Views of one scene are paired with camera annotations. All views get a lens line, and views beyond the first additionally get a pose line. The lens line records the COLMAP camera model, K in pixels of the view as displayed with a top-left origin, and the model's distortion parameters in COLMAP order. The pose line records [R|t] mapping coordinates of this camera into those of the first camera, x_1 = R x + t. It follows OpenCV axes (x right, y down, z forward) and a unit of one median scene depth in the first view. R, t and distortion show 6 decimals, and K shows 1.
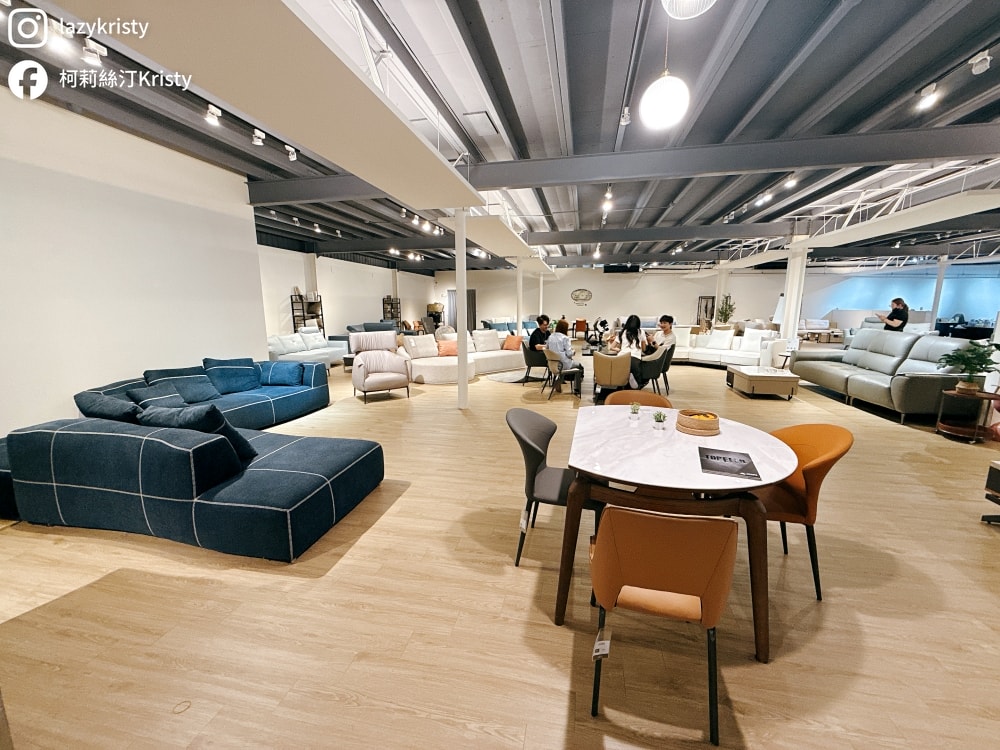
lens RADIAL K [[397.3, 0, 500.6], [0, 397.3, 374.8], [0, 0, 1]] dist [-0.000193, -0.000172]
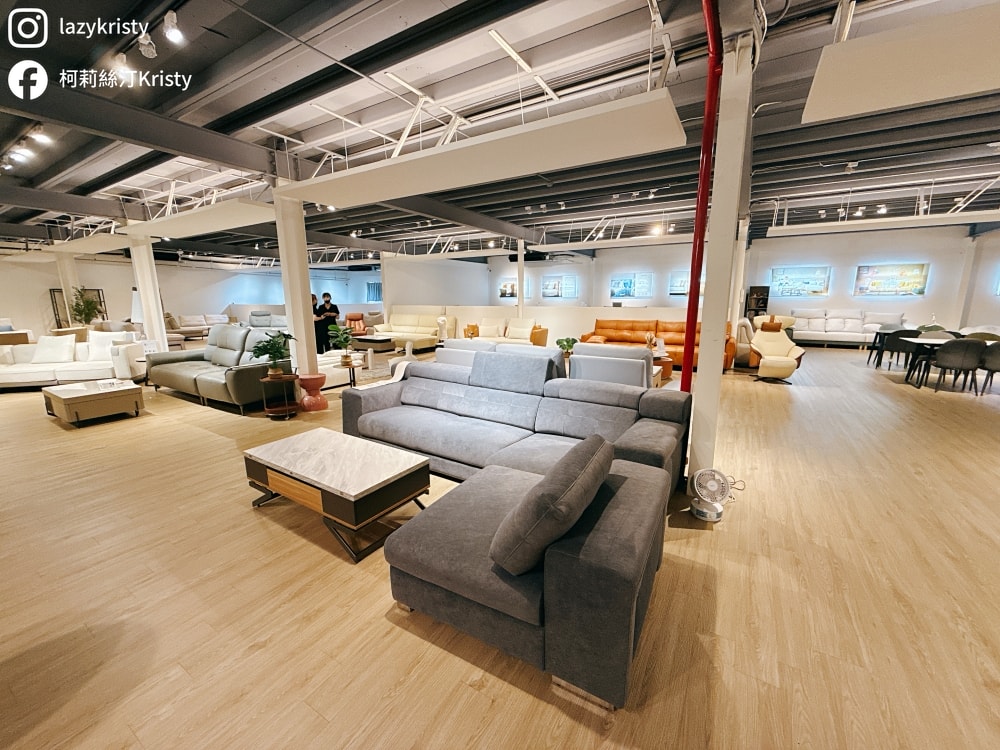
lens RADIAL K [[397.3, 0, 501.0], [0, 397.3, 374.0], [0, 0, 1]] dist [-0.000193, -0.000172]
pose [[0.334685, -0.176115, 0.925726, 0.219467], [0.164681, 0.978194, 0.126559, -0.002356], [-0.927829, 0.110092, 0.356390, -0.014651]]
